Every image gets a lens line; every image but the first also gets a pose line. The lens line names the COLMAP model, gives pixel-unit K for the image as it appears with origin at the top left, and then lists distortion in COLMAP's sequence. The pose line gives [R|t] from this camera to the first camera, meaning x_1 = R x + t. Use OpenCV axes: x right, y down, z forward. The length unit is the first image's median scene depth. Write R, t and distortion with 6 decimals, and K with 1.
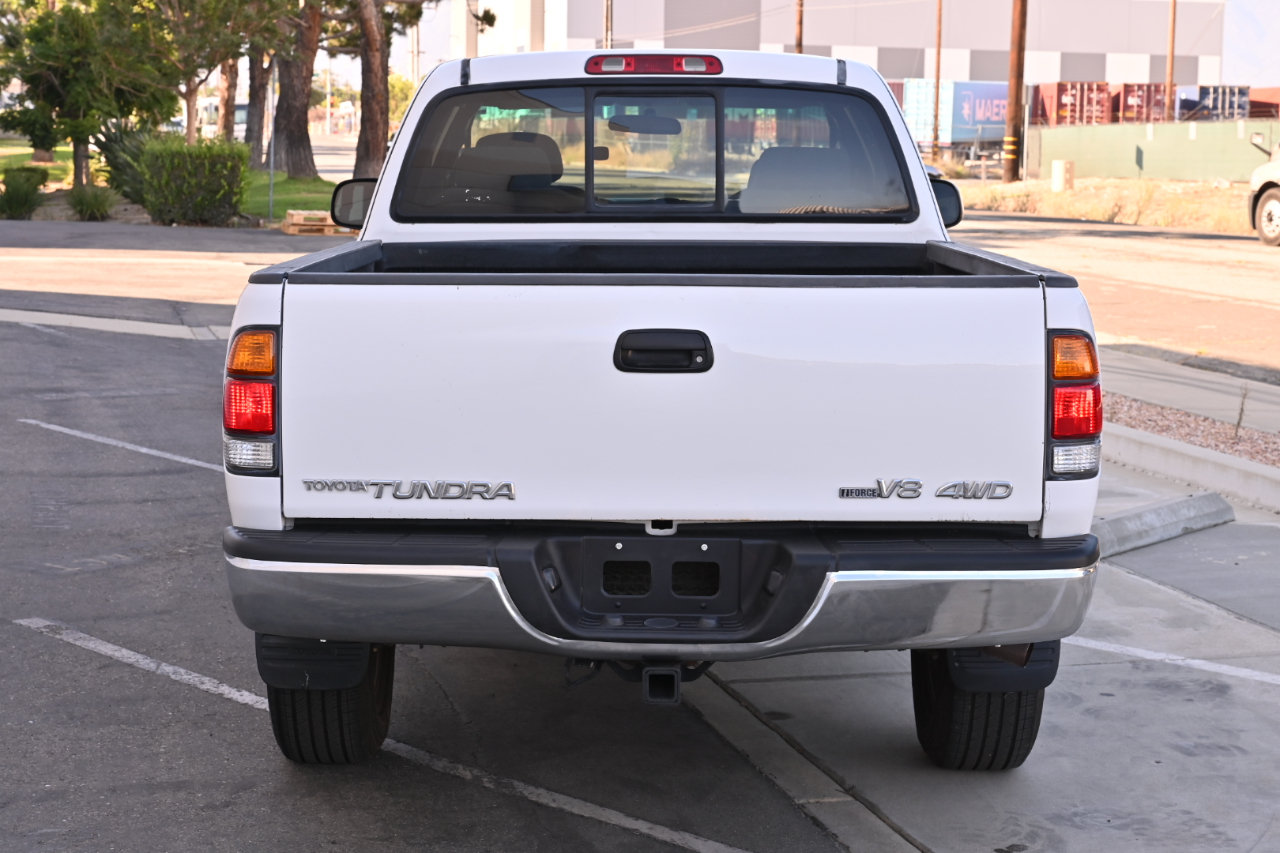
lens RADIAL K [[2418.6, 0, 640.0], [0, 2418.6, 426.5], [0, 0, 1]] dist [-0.012907, 0.098262]
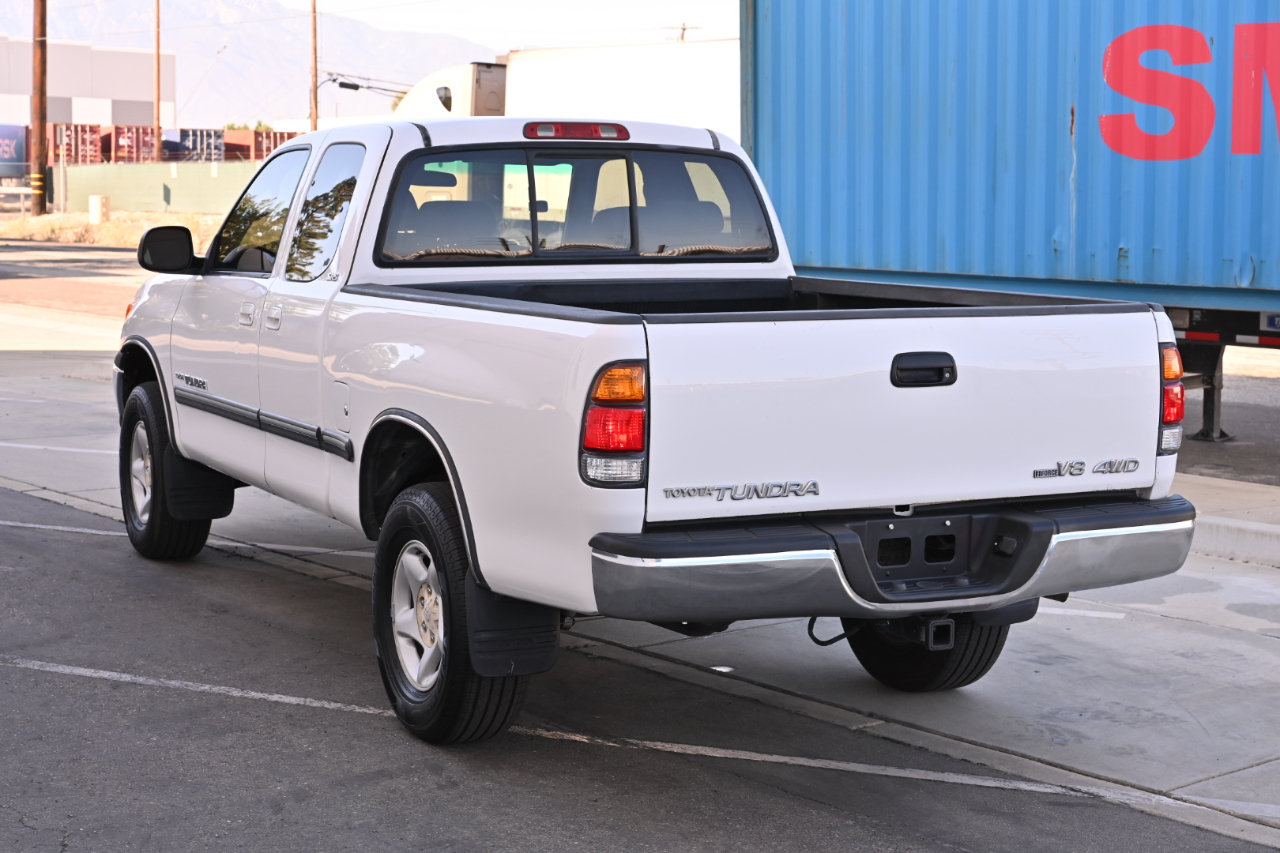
lens RADIAL K [[2156.7, 0, 640.0], [0, 2156.7, 426.5], [0, 0, 1]] dist [-0.010077, 0.078816]
pose [[0.895707, -0.047410, 0.442111, -0.441235], [0.048307, 0.998790, 0.009237, -0.013541], [-0.442014, 0.013083, 0.896913, 0.041185]]
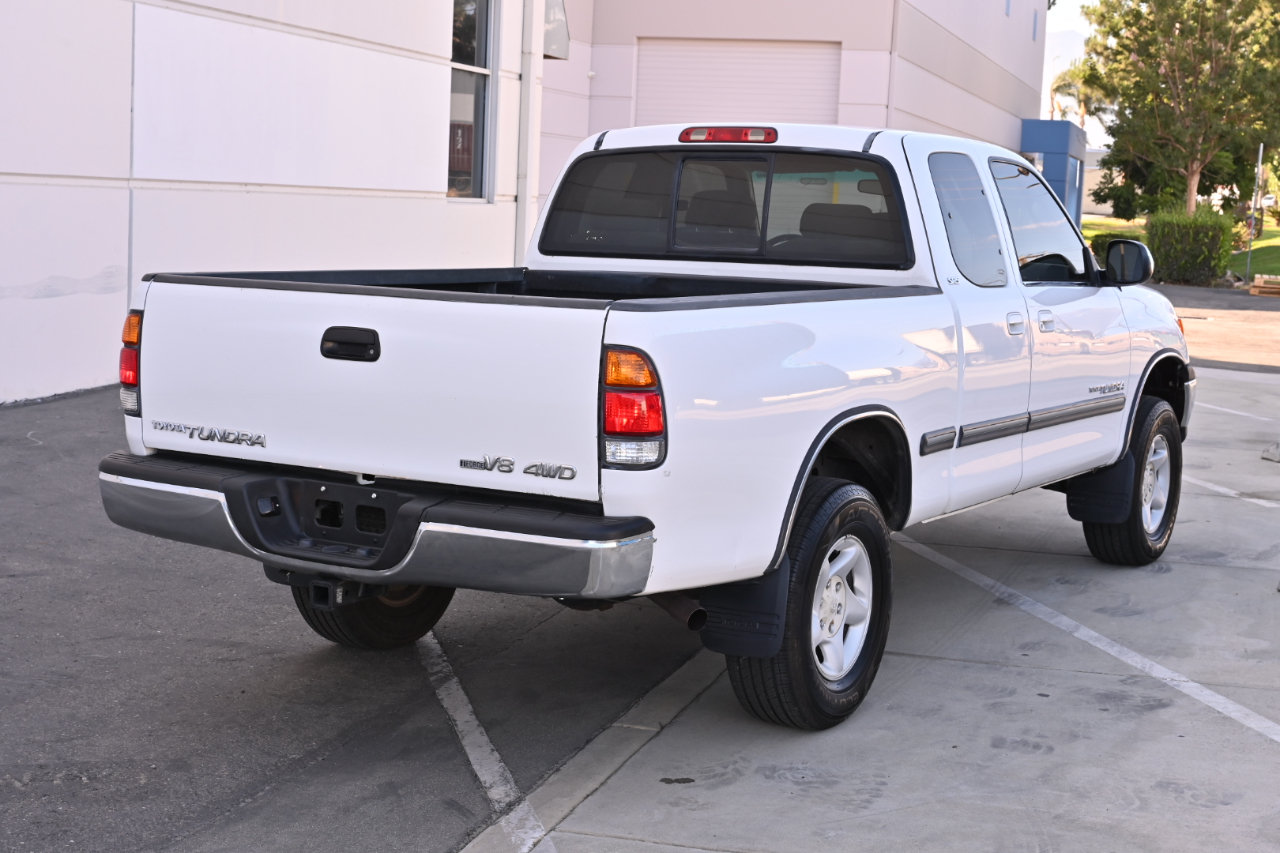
lens RADIAL K [[1995.7, 0, 640.0], [0, 1995.7, 426.5], [0, 0, 1]] dist [0.029419, 0.001357]
pose [[0.858179, 0.078155, -0.507366, 0.498580], [-0.084419, 0.996373, 0.010693, -0.007993], [0.506361, 0.033654, 0.861664, 0.101503]]
